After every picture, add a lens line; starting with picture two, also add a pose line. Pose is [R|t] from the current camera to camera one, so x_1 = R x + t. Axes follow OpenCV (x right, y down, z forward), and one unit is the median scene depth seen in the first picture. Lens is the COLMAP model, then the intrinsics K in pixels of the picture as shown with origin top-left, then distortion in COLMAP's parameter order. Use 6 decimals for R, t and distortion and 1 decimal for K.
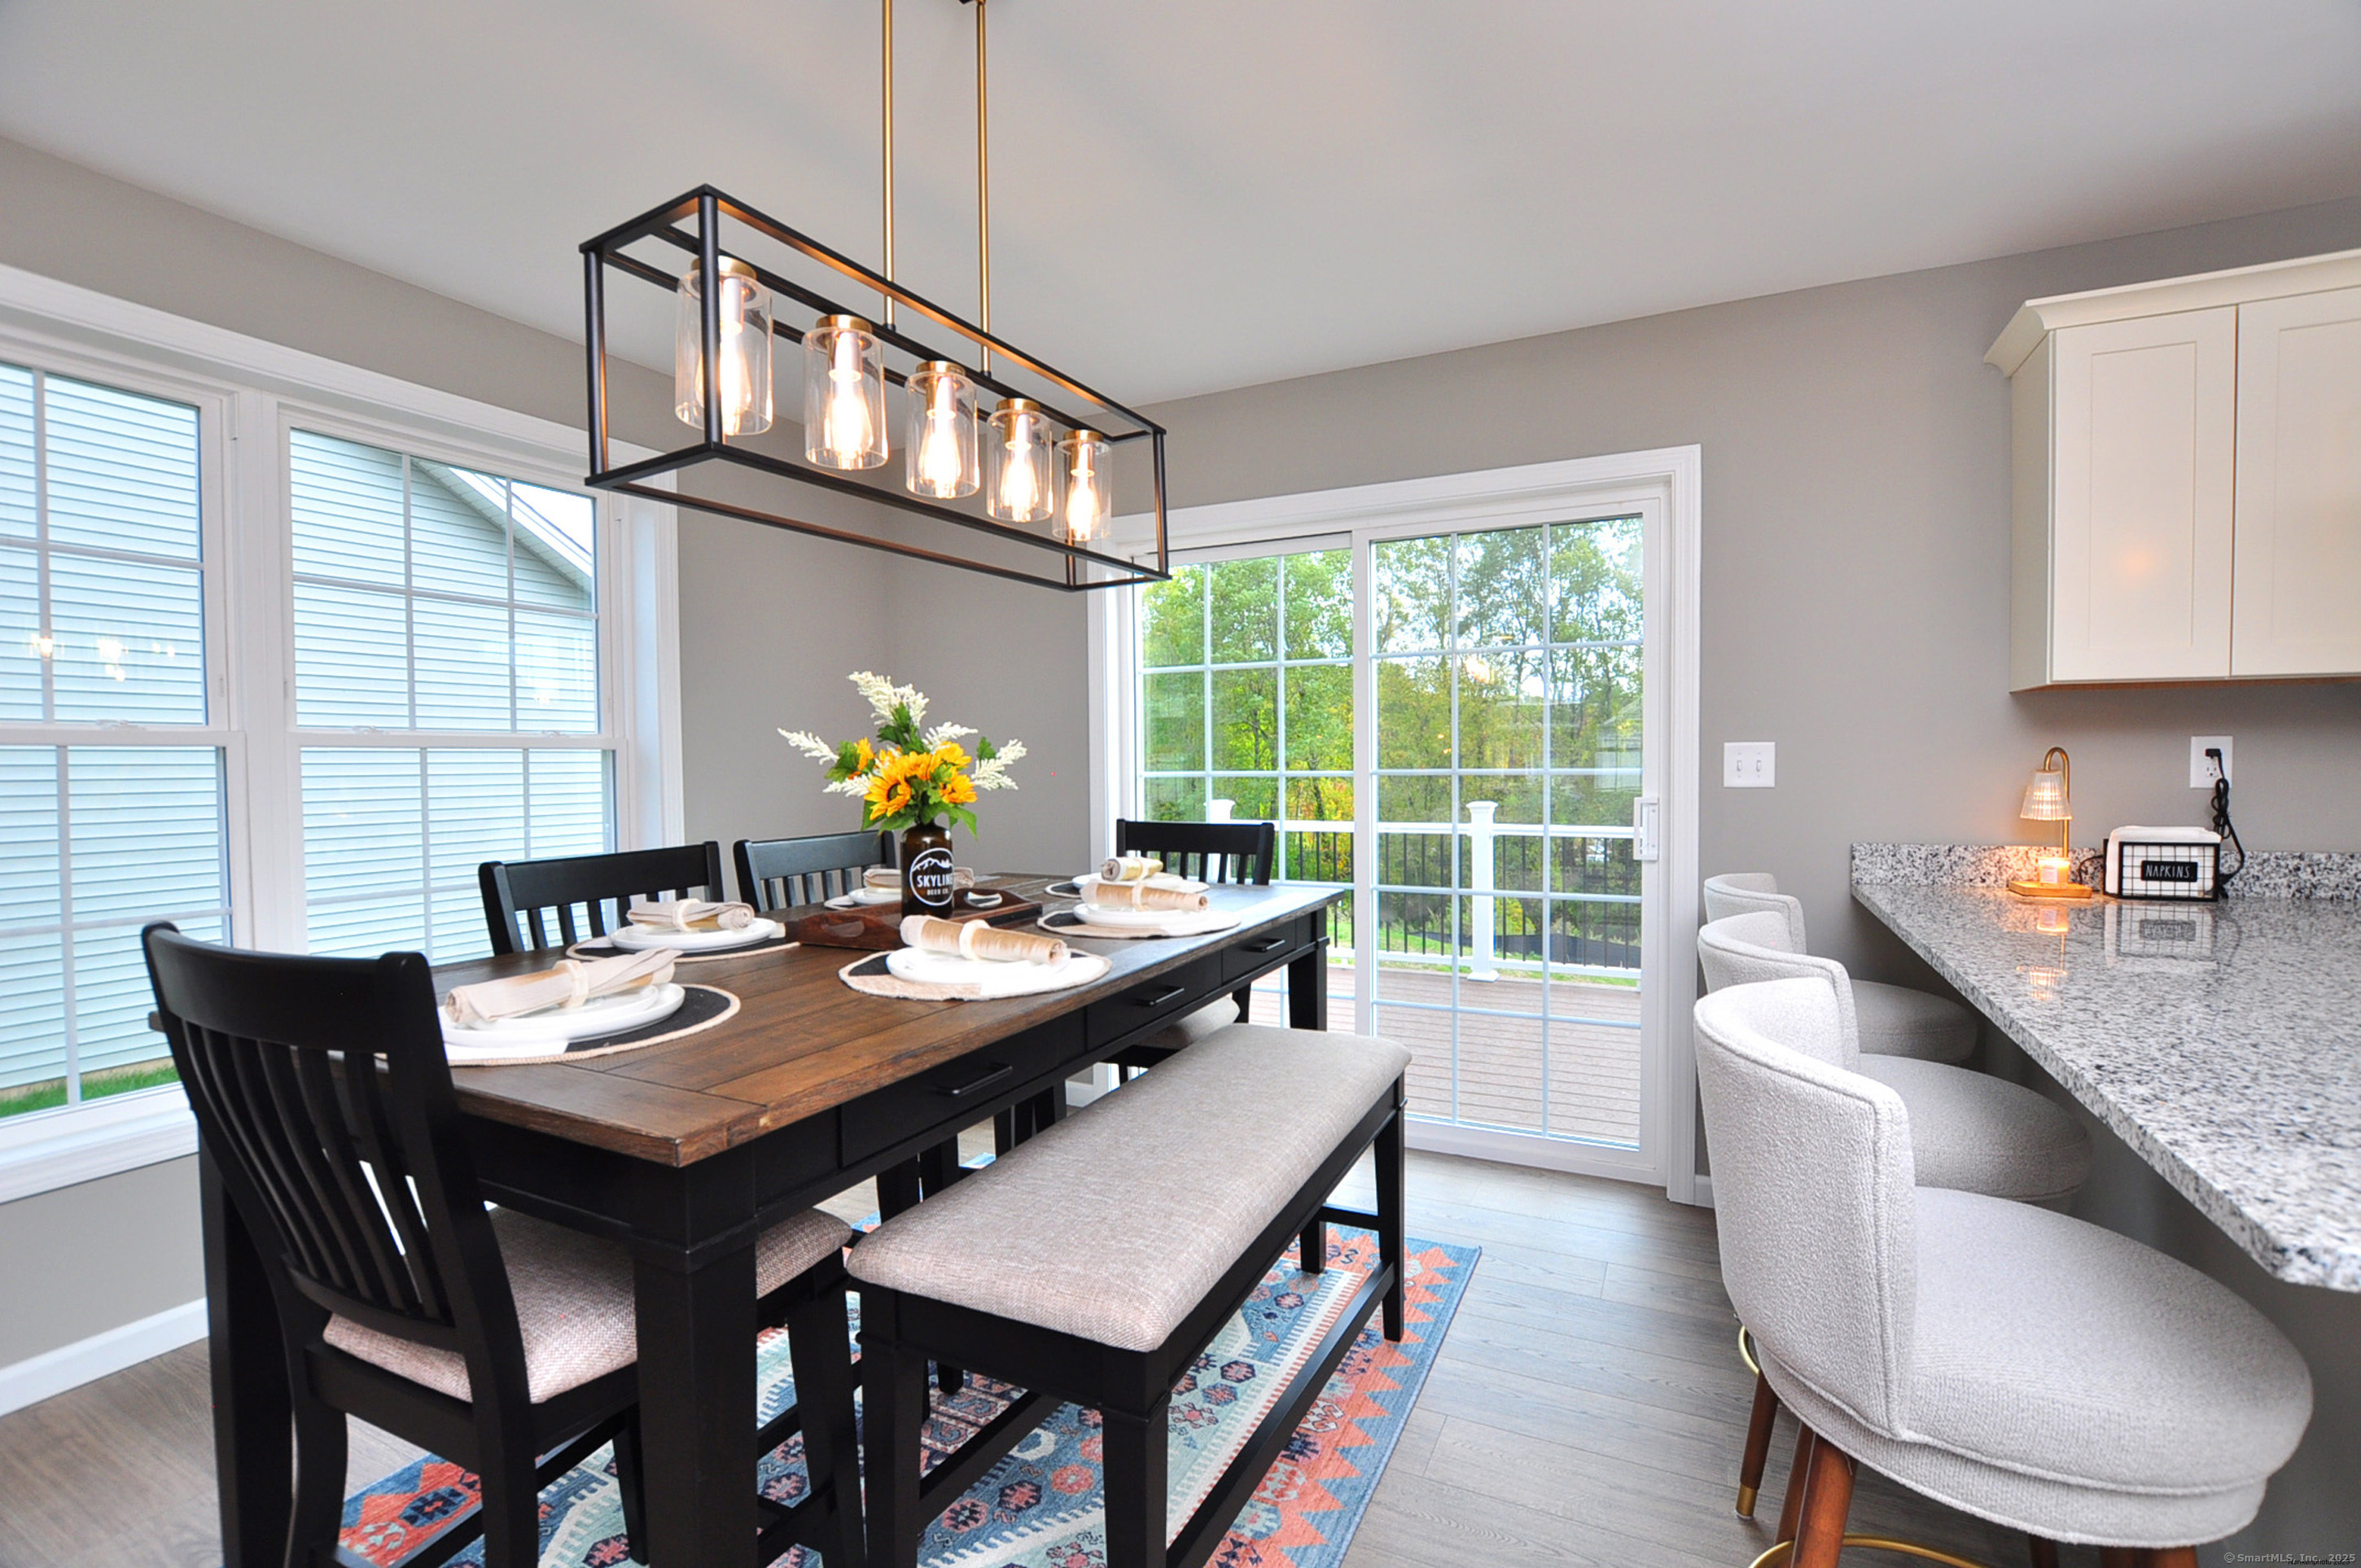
lens RADIAL K [[1043.9, 0, 1195.7], [0, 1043.9, 790.0], [0, 0, 1]] dist [-0.035341, 0.004575]
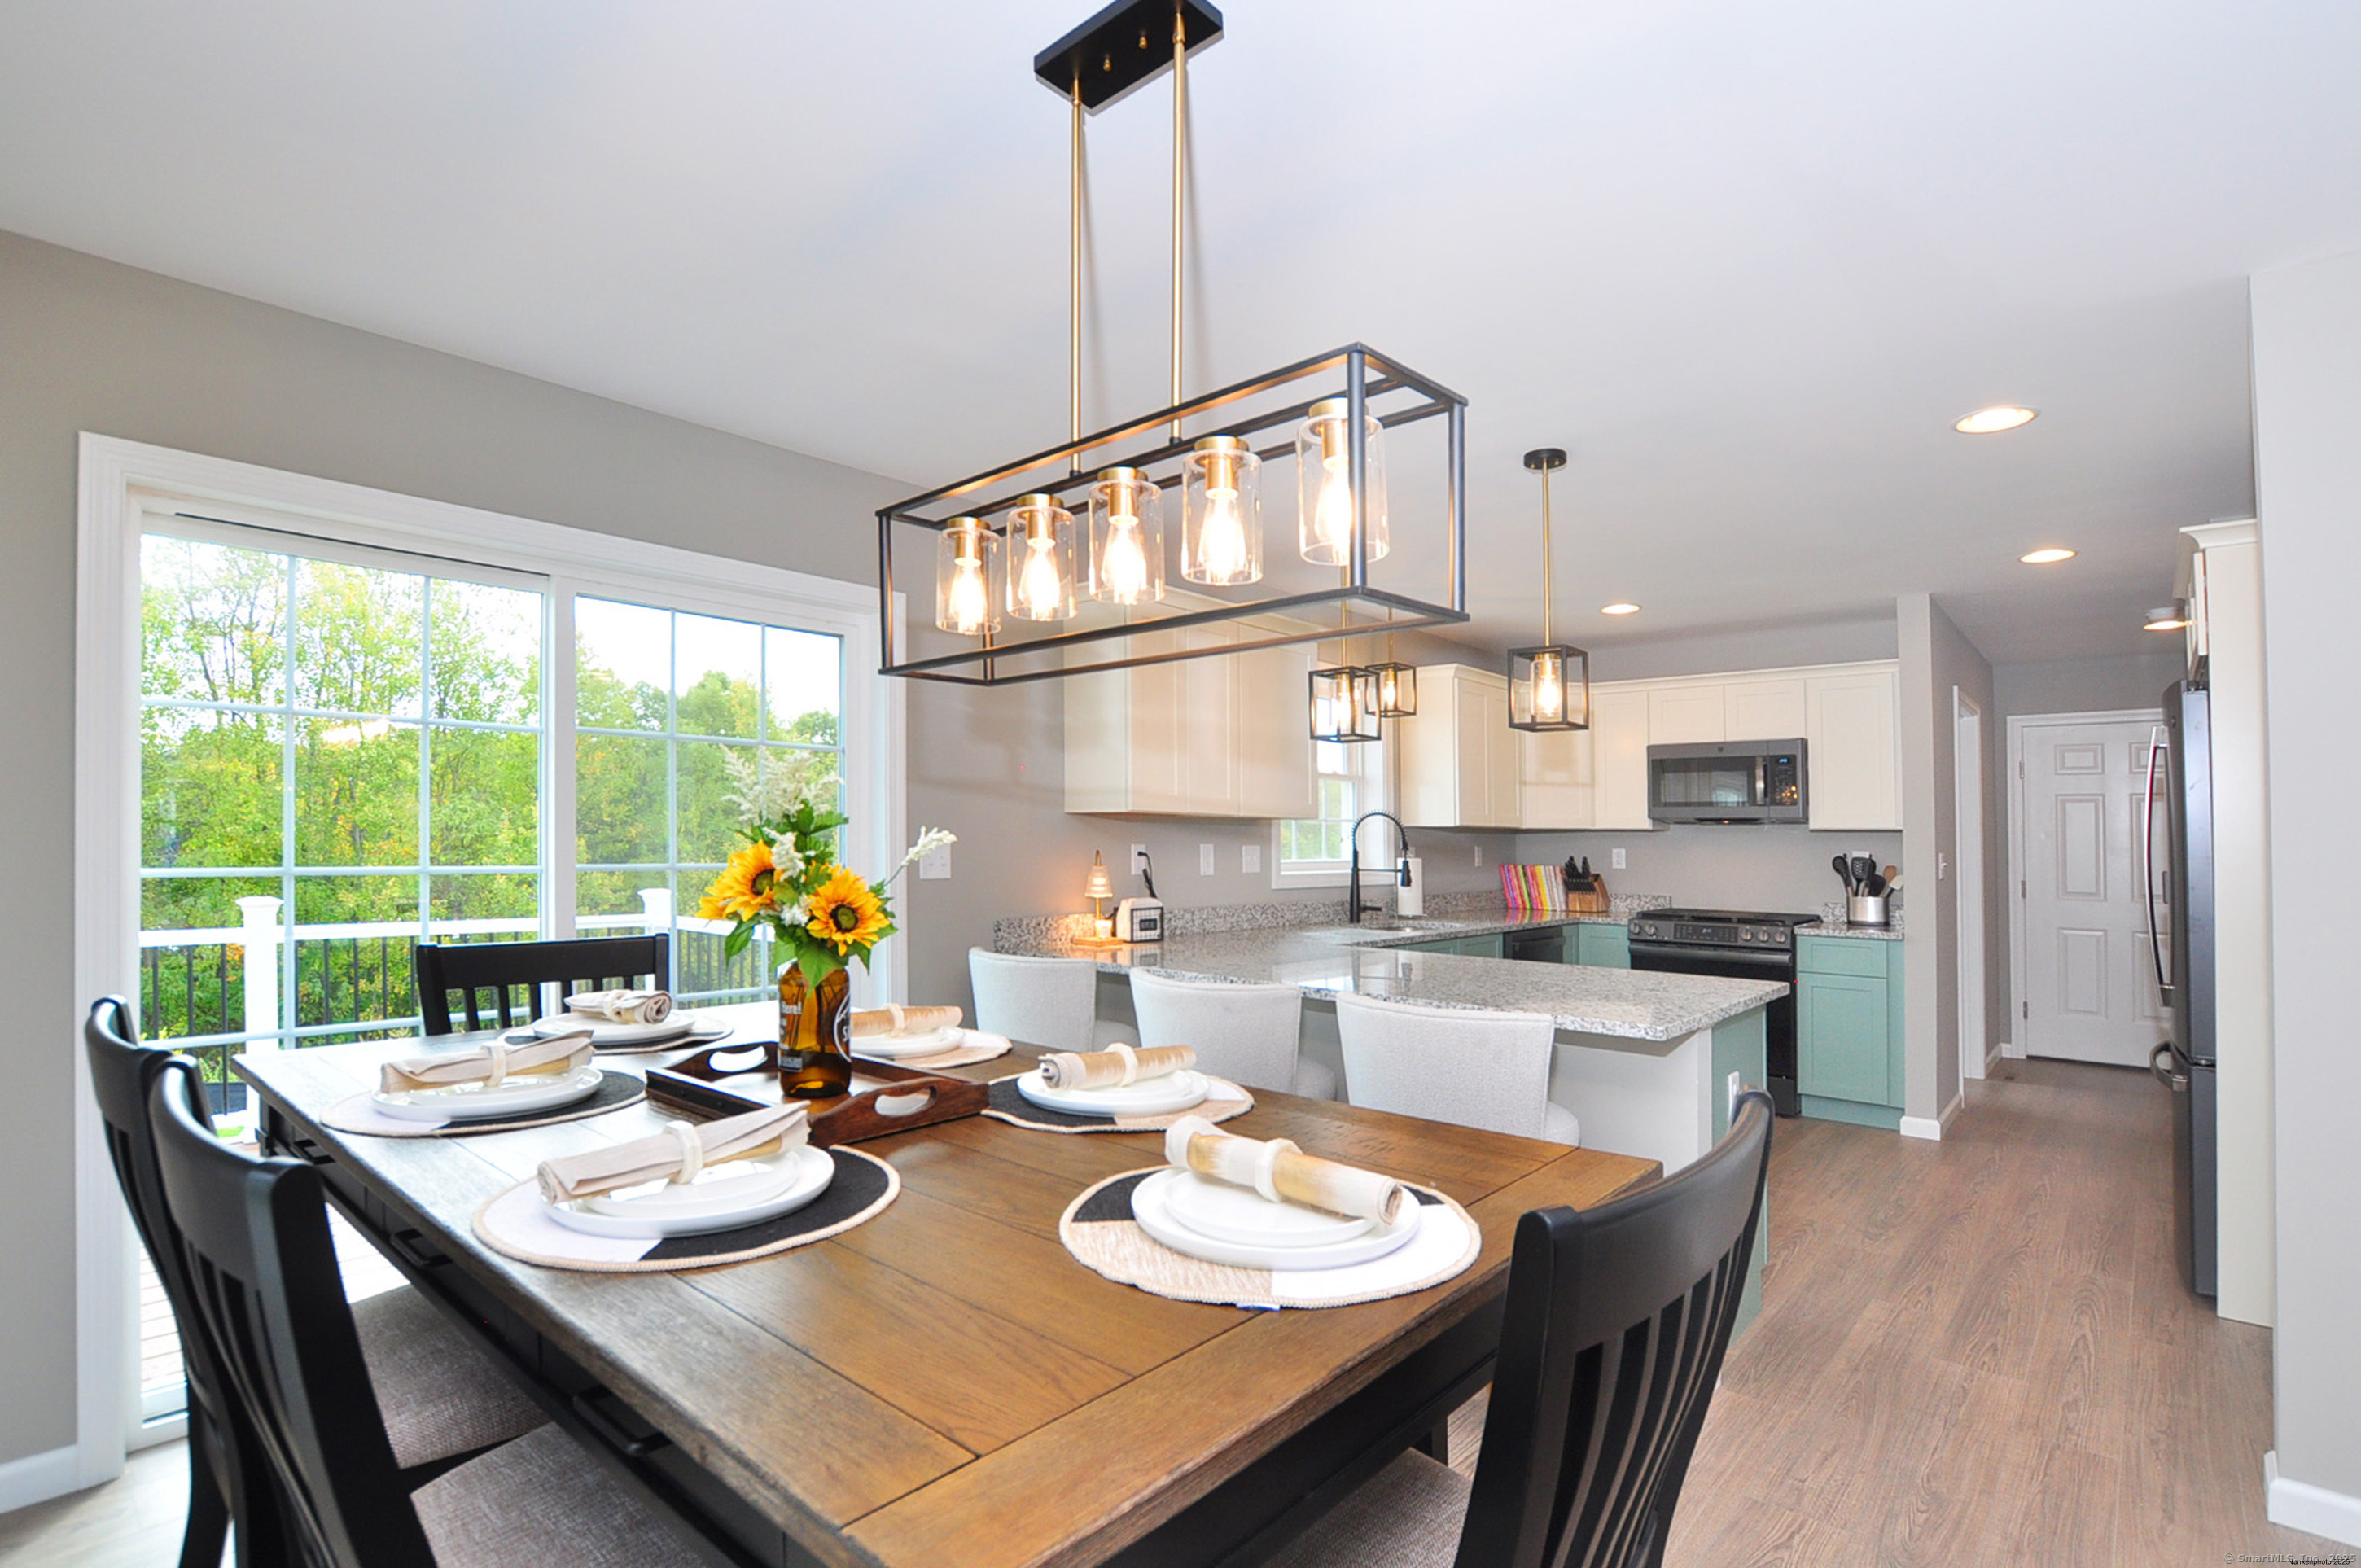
lens RADIAL K [[1103.4, 0, 1163.0], [0, 1103.4, 781.2], [0, 0, 1]] dist [-0.018680, -0.004058]
pose [[0.288617, 0.062129, 0.955427, -0.790524], [0.011606, 0.997592, -0.068377, -0.031728], [-0.957374, 0.030823, 0.287201, 0.437195]]
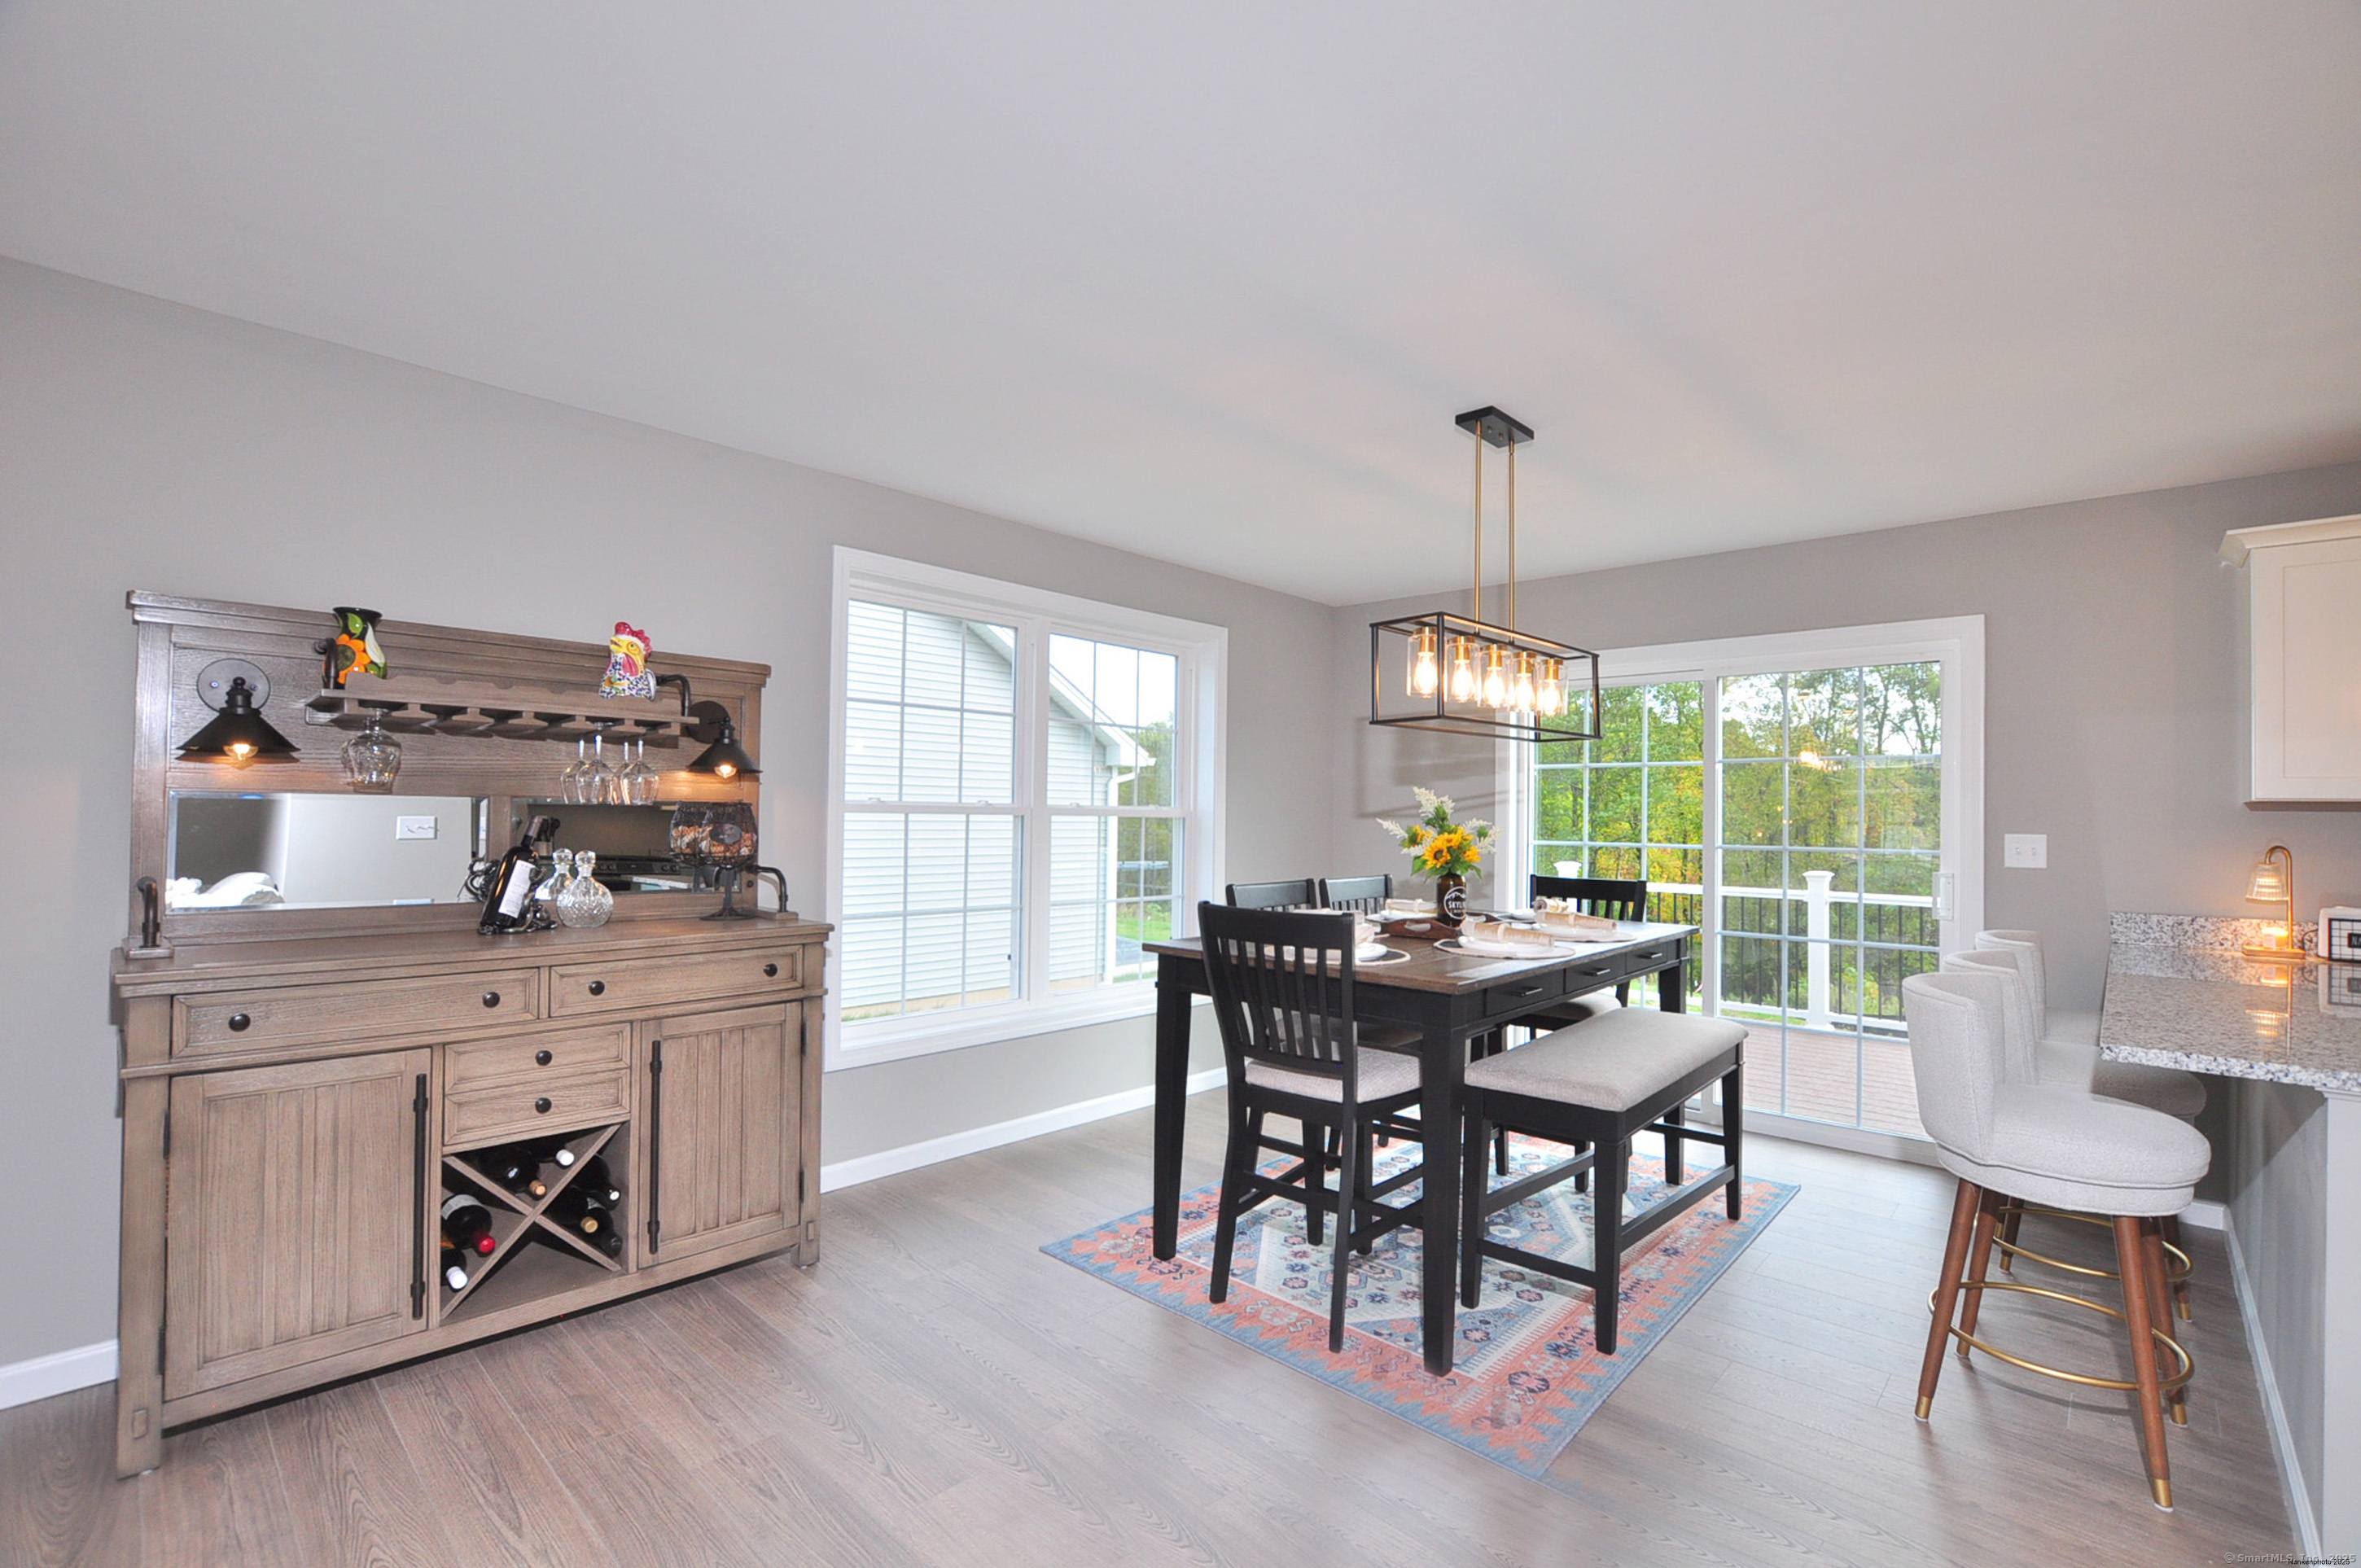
lens RADIAL K [[1043.9, 0, 1184.4], [0, 1043.9, 798.0], [0, 0, 1]] dist [-0.035341, 0.004575]
pose [[0.956474, 0.017225, -0.291307, -0.150977], [-0.029911, 0.998785, -0.039152, -0.010161], [0.290279, 0.046161, 0.955828, -0.711142]]
